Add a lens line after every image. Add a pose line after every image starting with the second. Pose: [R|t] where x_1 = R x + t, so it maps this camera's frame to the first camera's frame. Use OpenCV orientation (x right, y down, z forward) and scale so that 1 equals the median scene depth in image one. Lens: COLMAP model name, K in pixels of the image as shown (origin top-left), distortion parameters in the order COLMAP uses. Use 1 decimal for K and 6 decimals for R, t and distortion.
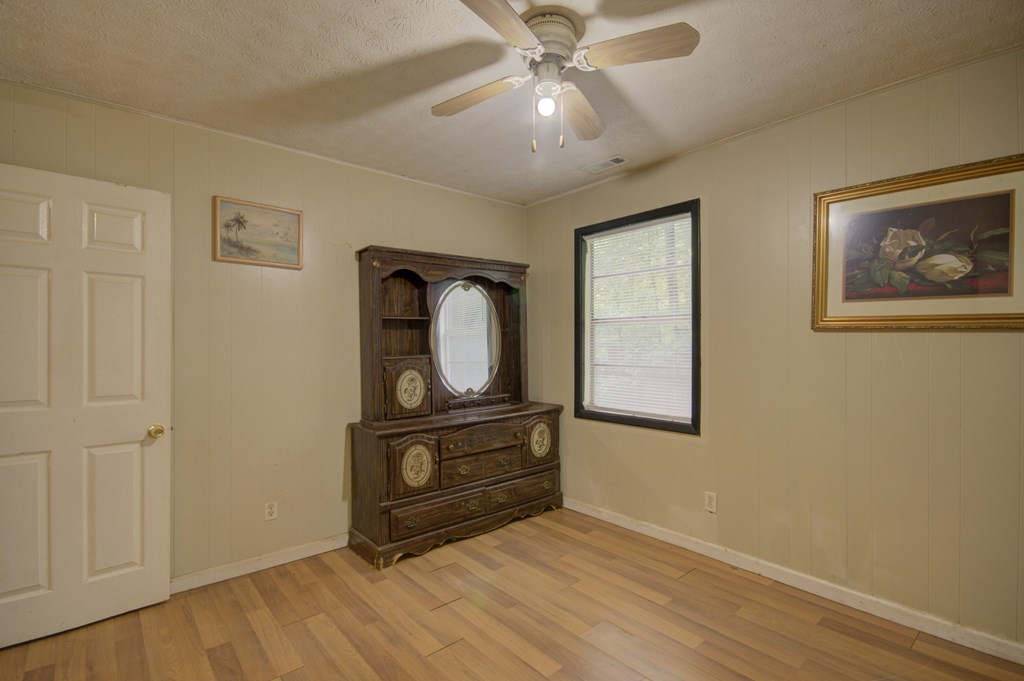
lens RADIAL K [[474.0, 0, 513.5], [0, 474.0, 345.0], [0, 0, 1]] dist [0.000374, -0.000998]
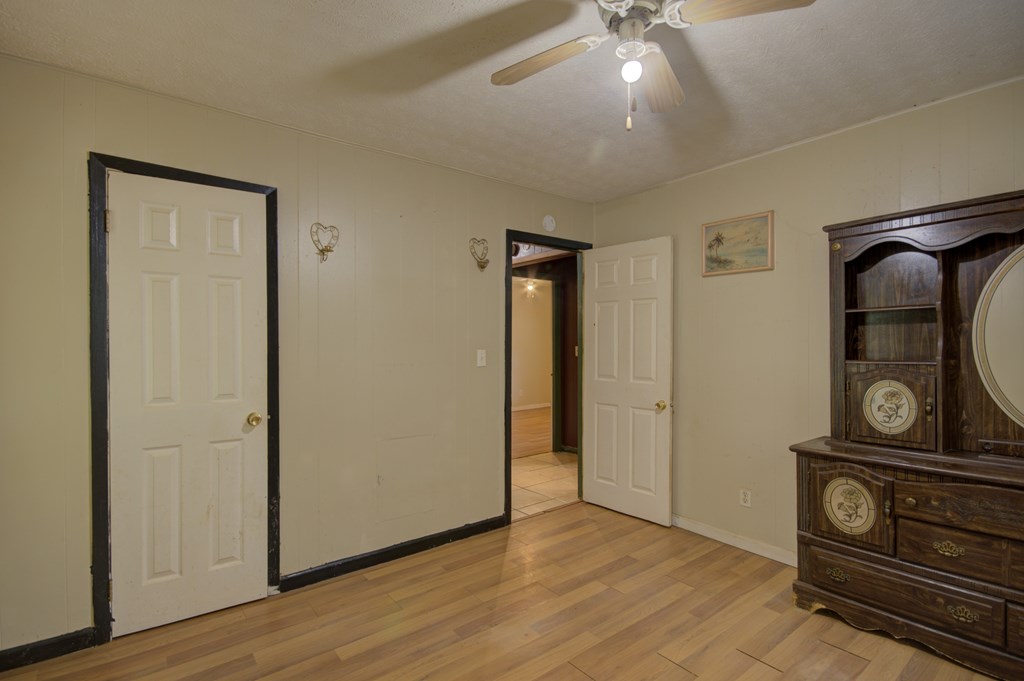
lens RADIAL K [[474.0, 0, 513.5], [0, 474.0, 345.0], [0, 0, 1]] dist [0.000374, -0.000998]
pose [[-0.030802, 0.005169, -0.999512, 0.618301], [-0.001000, 0.999986, 0.005202, -0.005323], [0.999525, 0.001160, -0.030796, 0.532681]]
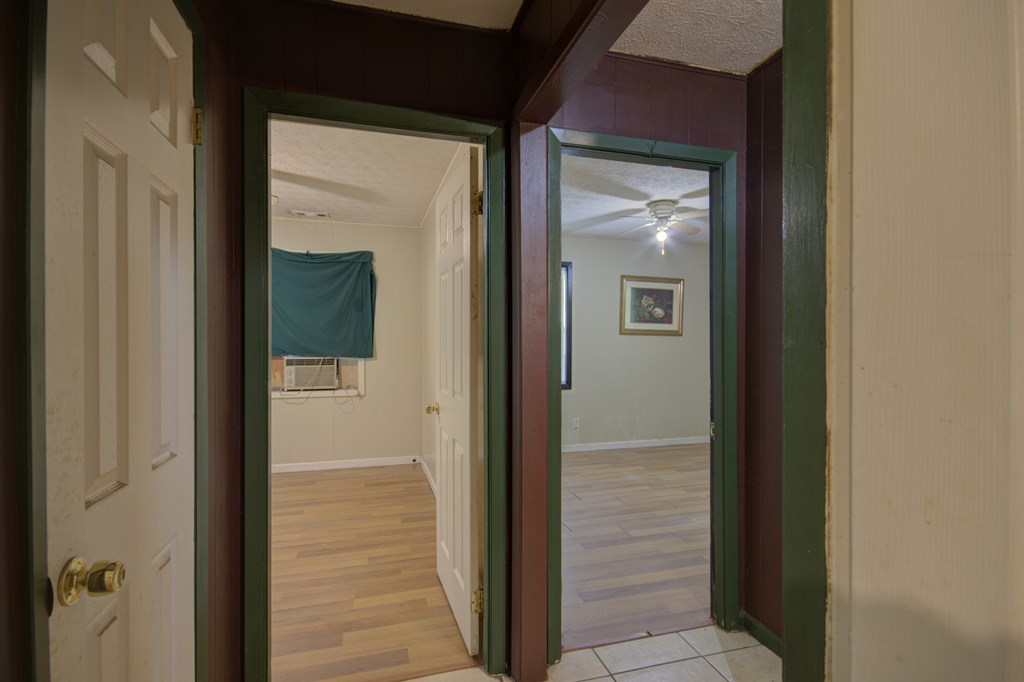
lens RADIAL K [[488.9, 0, 516.8], [0, 488.9, 346.1], [0, 0, 1]] dist [0.001013, -0.000095]
pose [[0.401555, -0.002512, 0.915831, -1.570930], [-0.001508, 0.999993, 0.003404, 0.018559], [-0.915833, -0.002748, 0.401549, 0.456194]]
